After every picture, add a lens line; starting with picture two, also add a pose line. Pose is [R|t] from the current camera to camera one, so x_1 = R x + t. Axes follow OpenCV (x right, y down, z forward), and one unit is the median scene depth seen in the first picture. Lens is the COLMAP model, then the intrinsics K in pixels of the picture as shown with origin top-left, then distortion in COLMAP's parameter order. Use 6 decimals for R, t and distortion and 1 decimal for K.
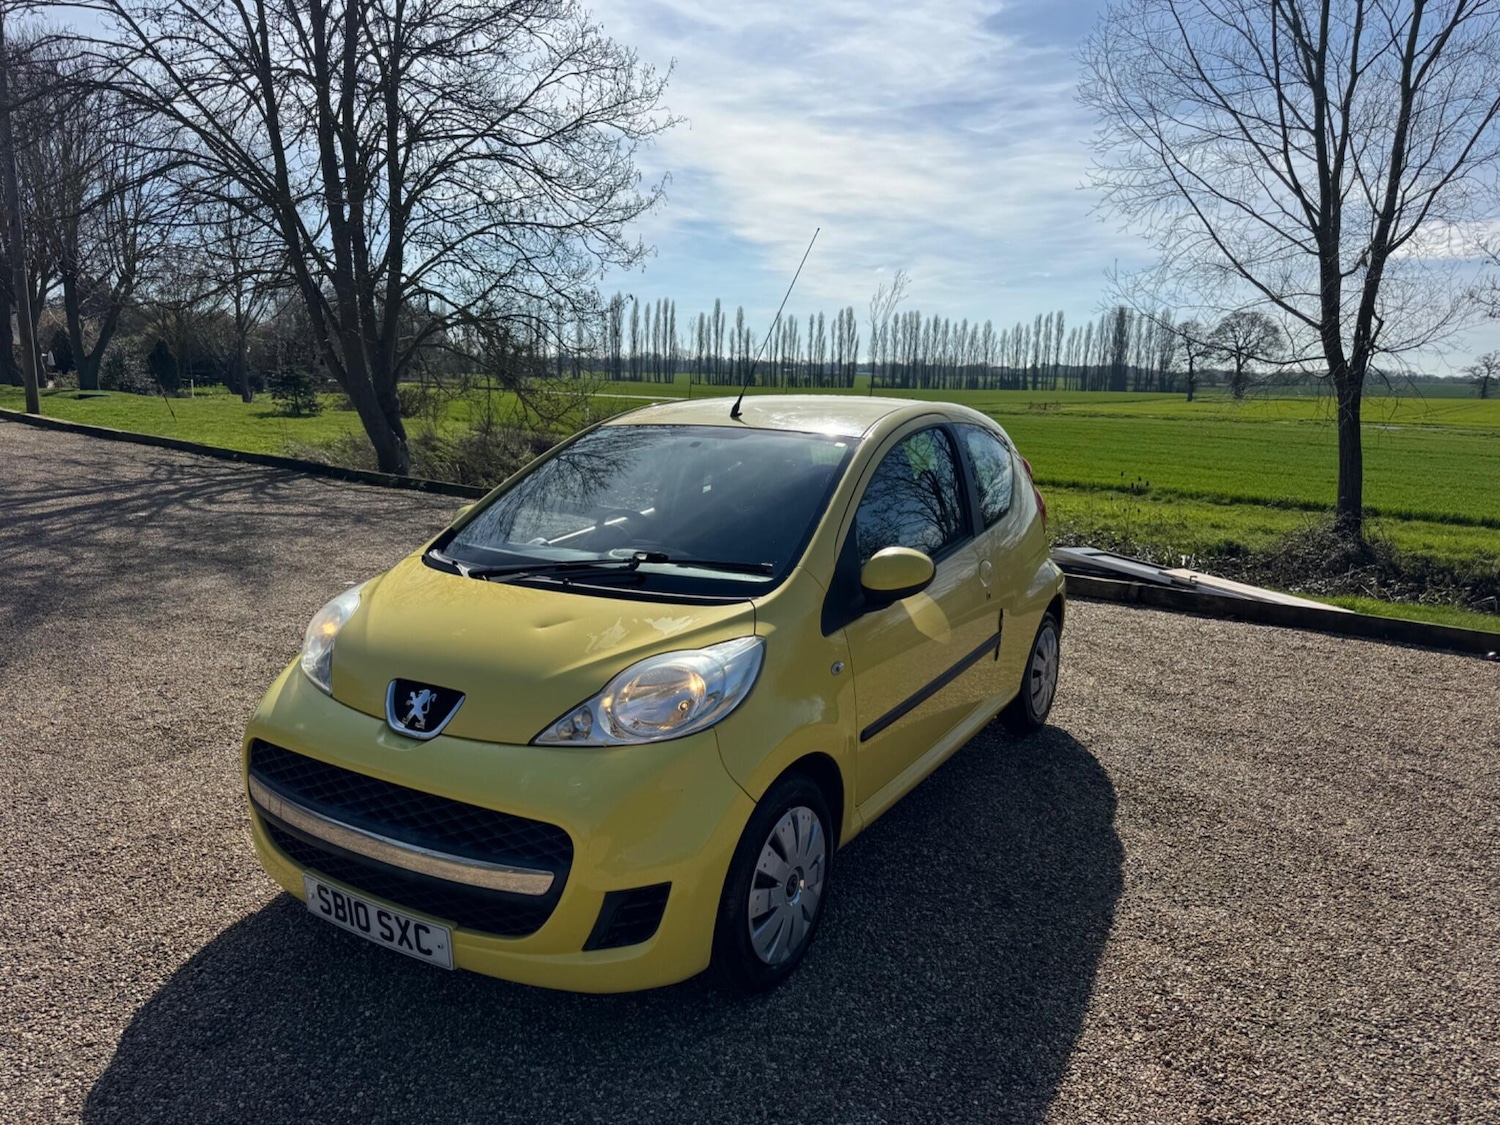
lens RADIAL K [[1048.3, 0, 749.0], [0, 1048.3, 604.1], [0, 0, 1]] dist [0.068220, -0.082612]
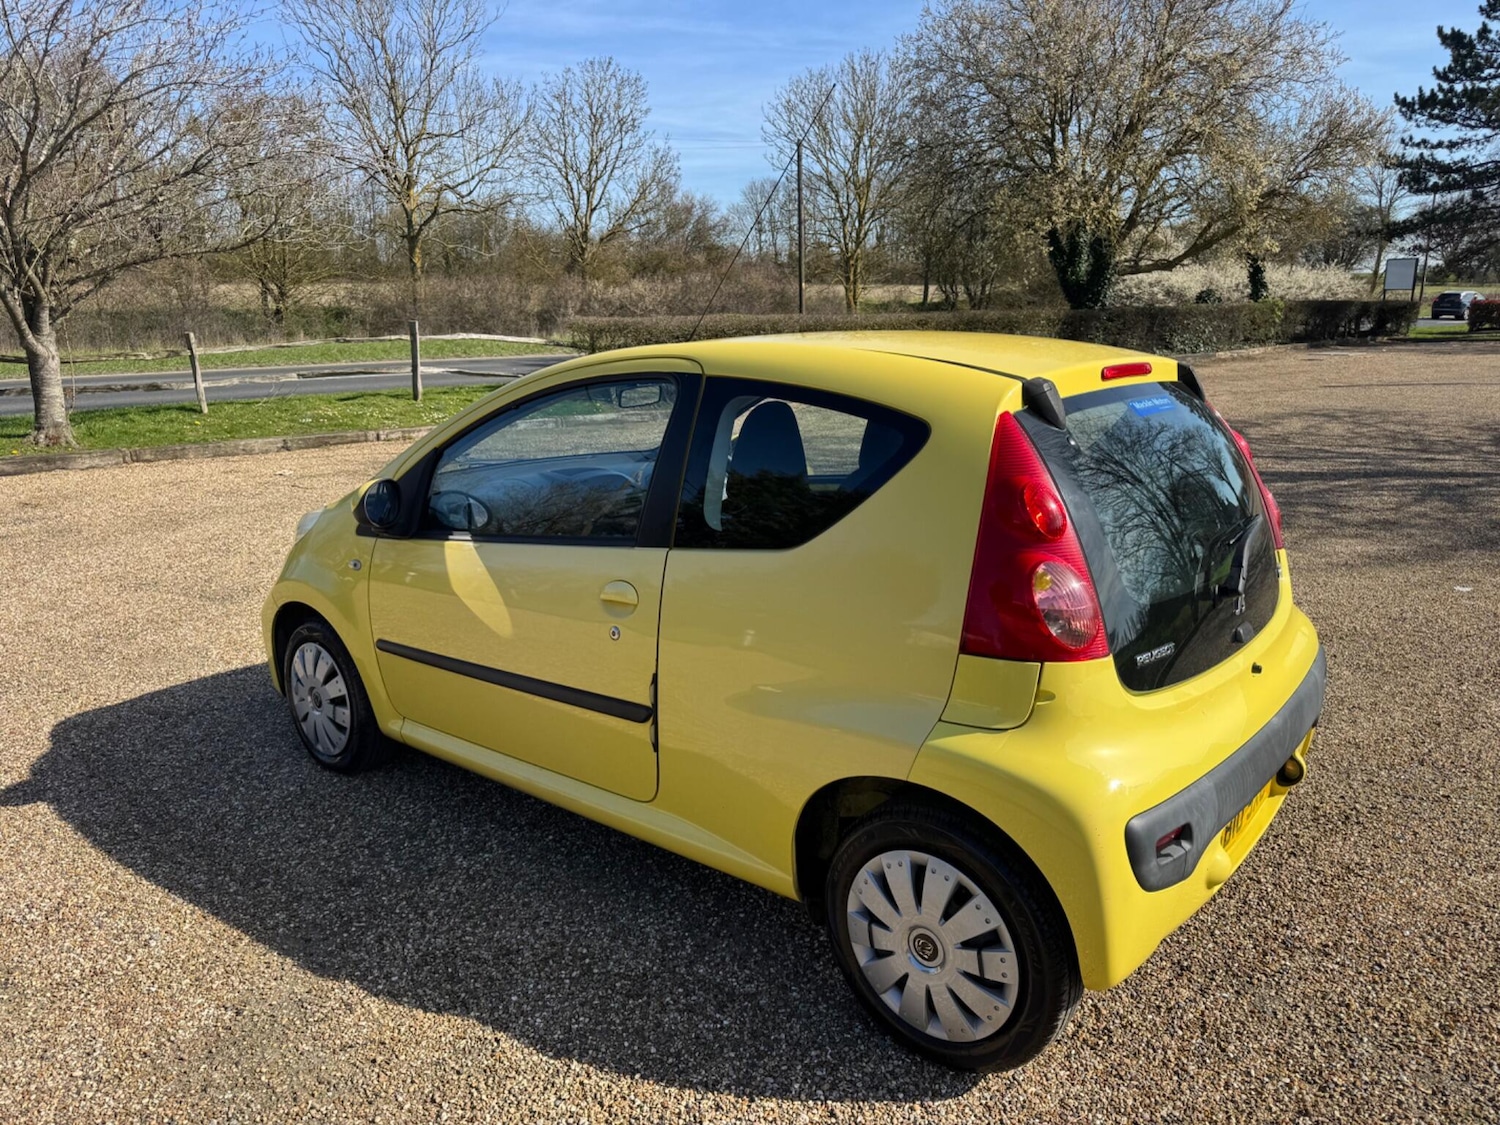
lens RADIAL K [[1048.3, 0, 749.0], [0, 1048.3, 604.1], [0, 0, 1]] dist [0.068220, -0.082612]
pose [[-0.157721, 0.242674, -0.957201, 0.276804], [-0.199024, 0.941630, 0.271520, -0.072879], [0.967220, 0.233330, -0.100217, 0.375240]]
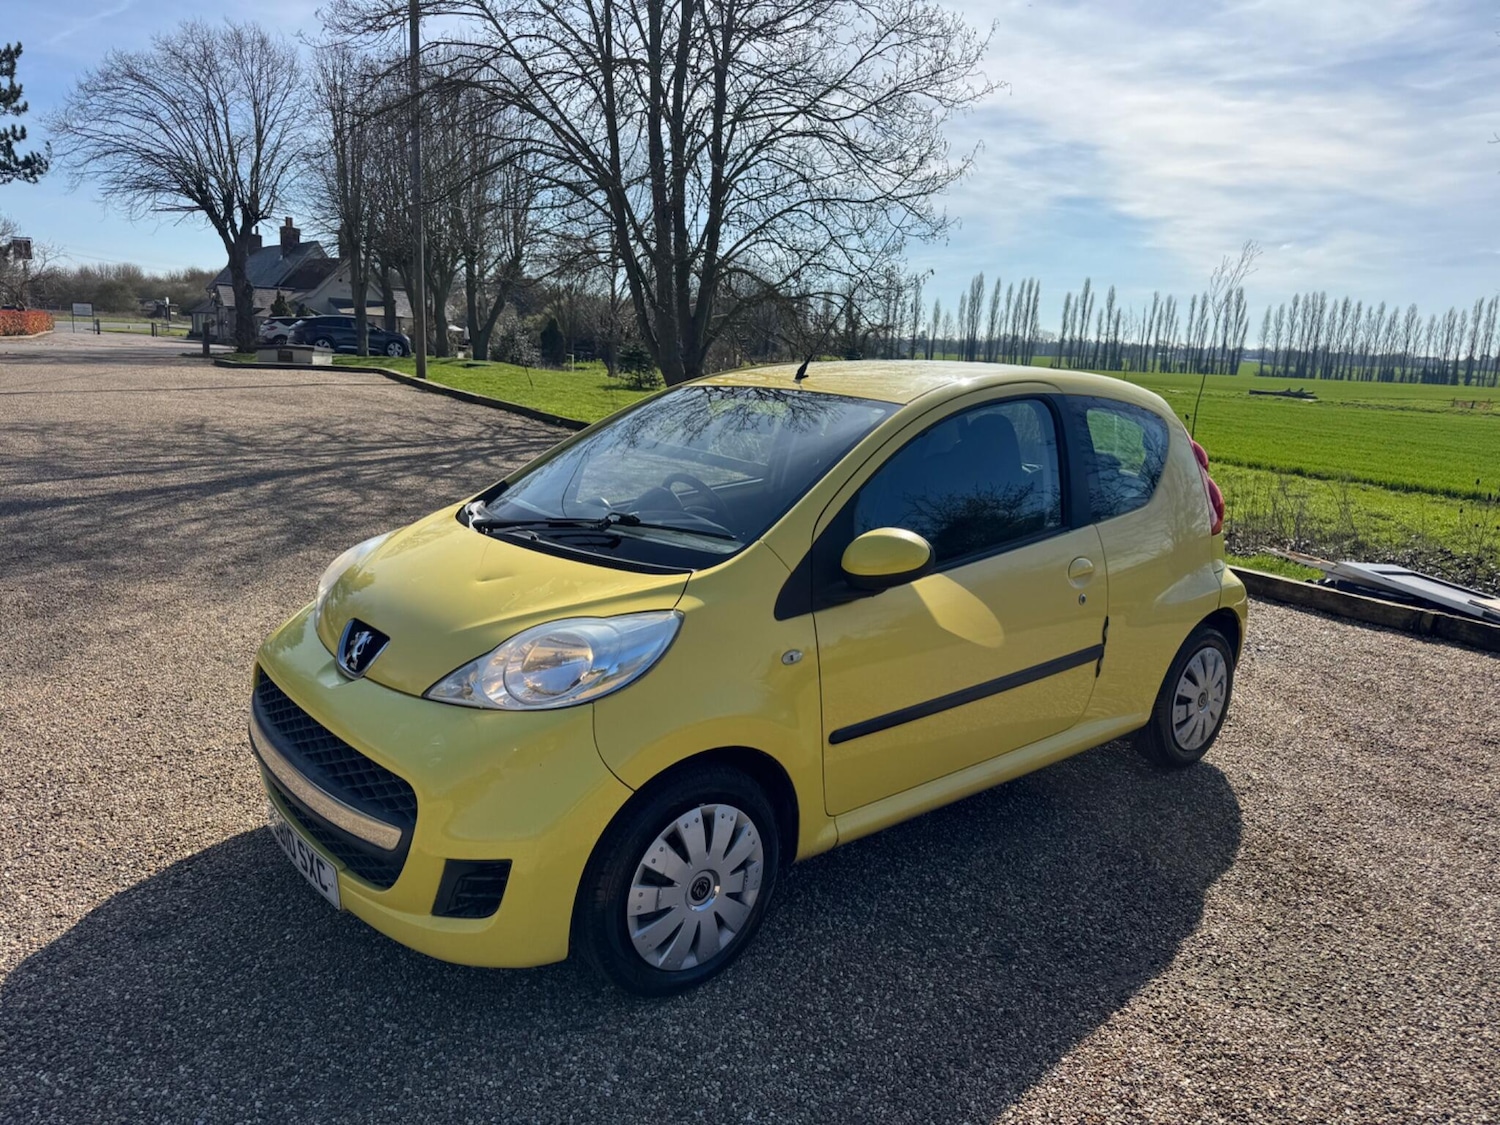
lens RADIAL K [[1056.1, 0, 747.3], [0, 1056.1, 596.9], [0, 0, 1]] dist [0.032557, -0.037992]
pose [[0.946201, 0.091878, -0.310261, 0.077877], [-0.089127, 0.995753, 0.023065, -0.001624], [0.311063, 0.005829, 0.950371, 0.034059]]
